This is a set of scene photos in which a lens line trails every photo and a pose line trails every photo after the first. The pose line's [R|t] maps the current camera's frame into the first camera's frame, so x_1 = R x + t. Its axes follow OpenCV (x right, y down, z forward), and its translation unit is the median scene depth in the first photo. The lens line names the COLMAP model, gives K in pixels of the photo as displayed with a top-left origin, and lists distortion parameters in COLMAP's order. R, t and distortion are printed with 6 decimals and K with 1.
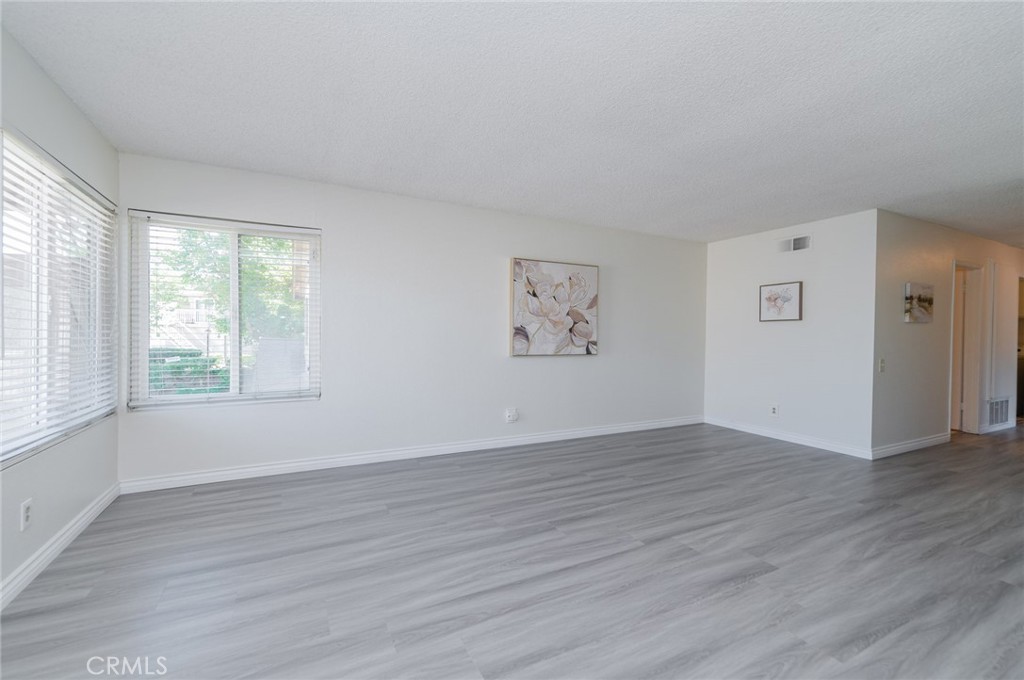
lens RADIAL K [[404.8, 0, 489.7], [0, 404.8, 340.3], [0, 0, 1]] dist [0.007751, -0.001089]
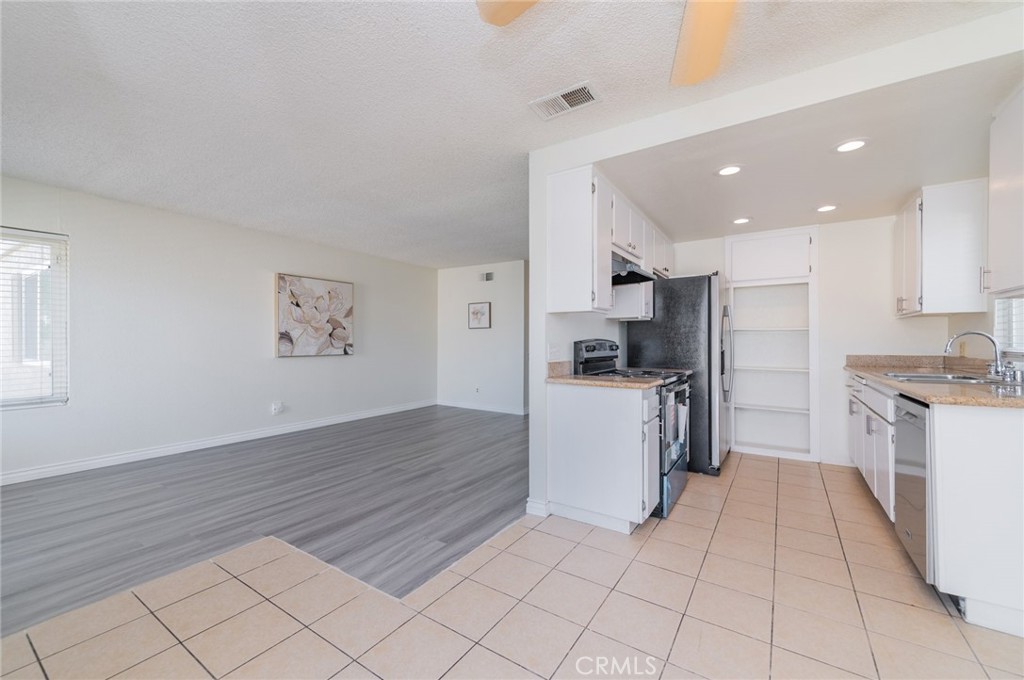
lens RADIAL K [[420.1, 0, 478.0], [0, 420.1, 341.0], [0, 0, 1]] dist [-0.001222, -0.000126]
pose [[0.873545, -0.008007, 0.486678, -0.027365], [0.011237, 0.999930, -0.003719, 0.003201], [-0.486614, 0.008717, 0.873574, -0.330024]]
